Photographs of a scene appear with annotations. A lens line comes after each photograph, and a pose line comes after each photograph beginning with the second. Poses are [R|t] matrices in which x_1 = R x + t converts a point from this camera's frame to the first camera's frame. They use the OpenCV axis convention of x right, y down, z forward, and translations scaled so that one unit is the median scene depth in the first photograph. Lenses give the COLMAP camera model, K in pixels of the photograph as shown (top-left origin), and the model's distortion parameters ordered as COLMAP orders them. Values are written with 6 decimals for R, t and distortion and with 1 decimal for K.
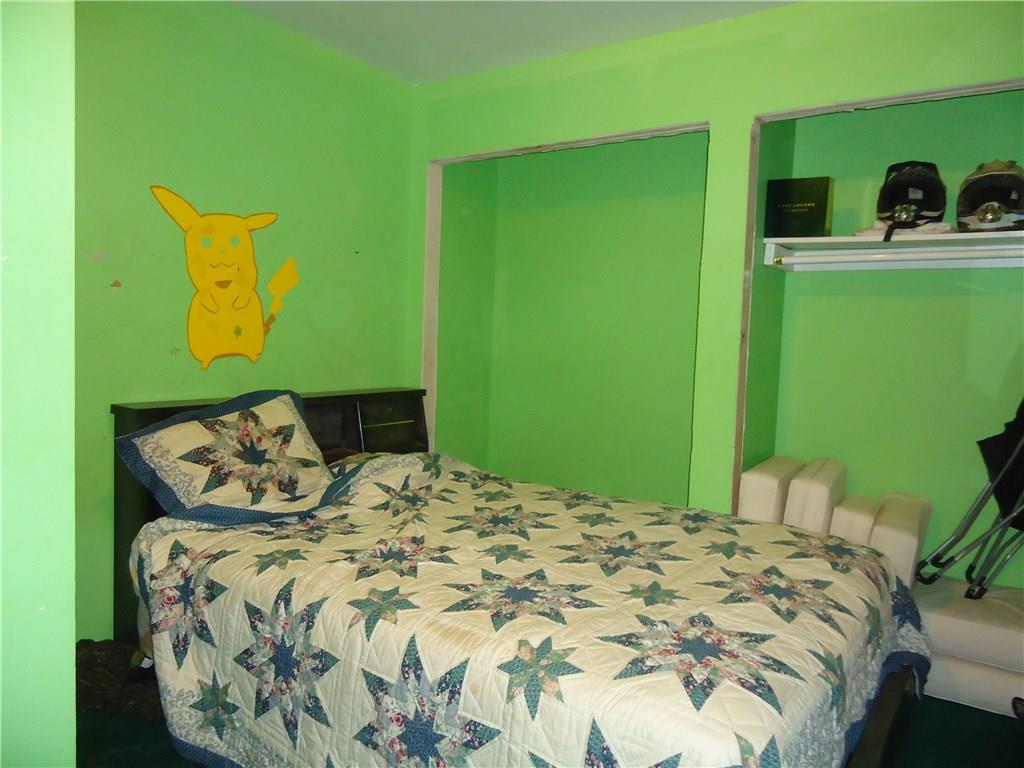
lens RADIAL K [[736.6, 0, 512.0], [0, 736.6, 384.0], [0, 0, 1]] dist [-0.009743, 0.005020]
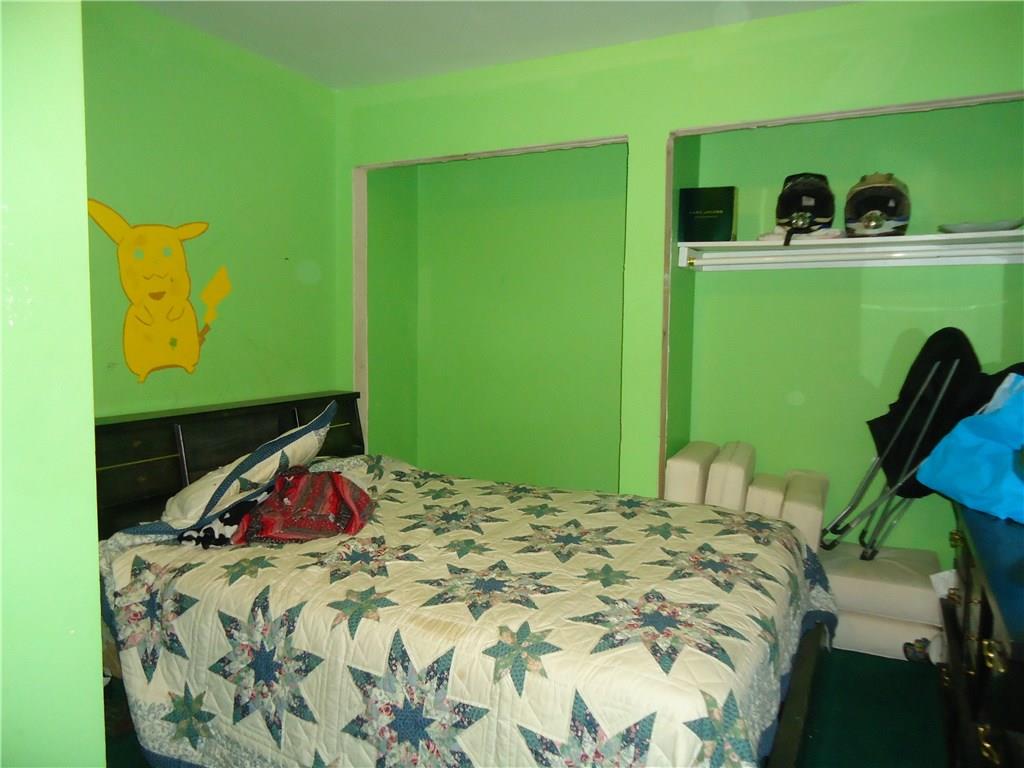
lens RADIAL K [[736.6, 0, 512.0], [0, 736.6, 384.0], [0, 0, 1]] dist [-0.009743, 0.005020]
pose [[0.990057, -0.036231, 0.135918, -0.082927], [0.034309, 0.999276, 0.016461, -0.023719], [-0.136416, -0.011634, 0.990583, -0.065994]]
